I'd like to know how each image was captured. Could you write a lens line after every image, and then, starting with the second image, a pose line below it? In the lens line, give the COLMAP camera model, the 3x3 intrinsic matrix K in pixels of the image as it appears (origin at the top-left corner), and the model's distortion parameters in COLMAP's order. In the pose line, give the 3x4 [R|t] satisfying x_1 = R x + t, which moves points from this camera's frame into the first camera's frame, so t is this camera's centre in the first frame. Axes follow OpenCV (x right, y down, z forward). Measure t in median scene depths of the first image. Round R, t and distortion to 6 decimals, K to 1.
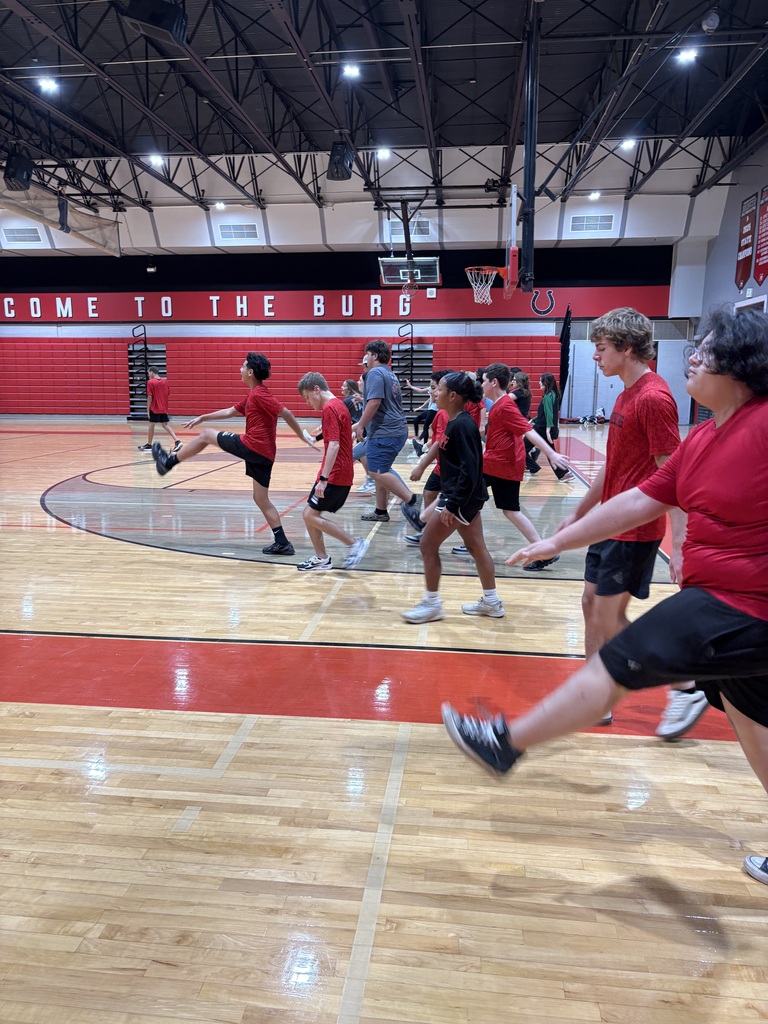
lens RADIAL K [[768.0, 0, 389.1], [0, 768.0, 536.8], [0, 0, 1]] dist [0.031770, -0.014536]
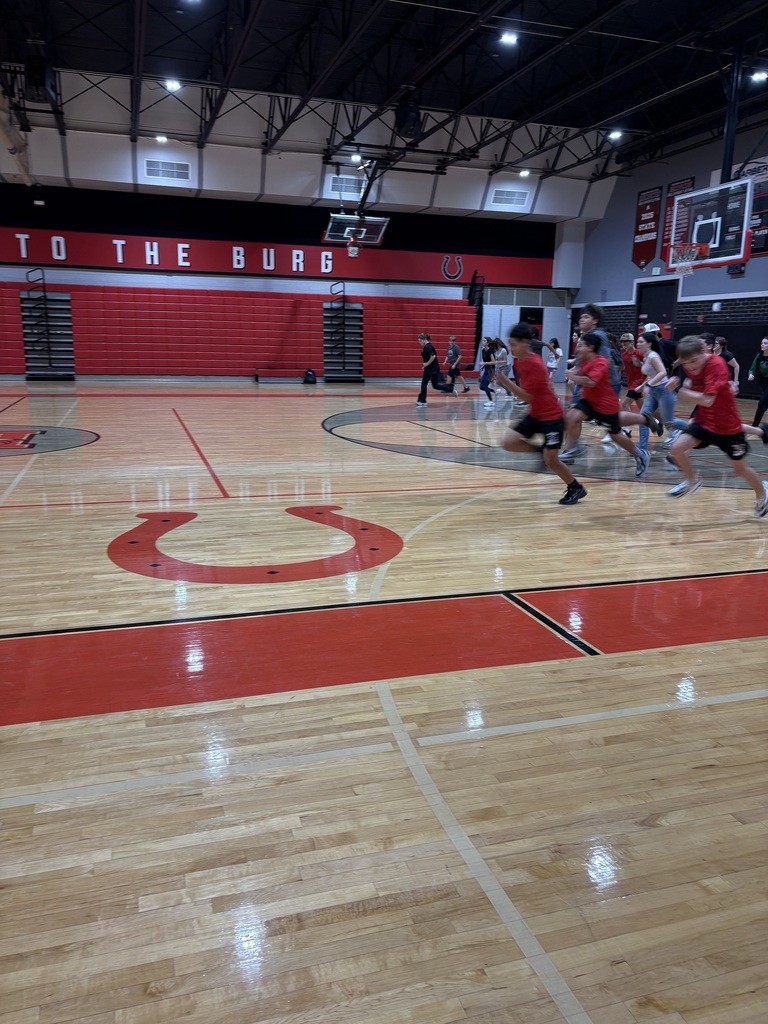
lens RADIAL K [[768.0, 0, 380.0], [0, 768.0, 549.1], [0, 0, 1]] dist [0.031770, -0.014536]
pose [[0.910085, -0.094868, 0.403417, -0.359190], [0.067072, 0.994330, 0.082516, -0.008931], [-0.408958, -0.048039, 0.911288, 0.041597]]
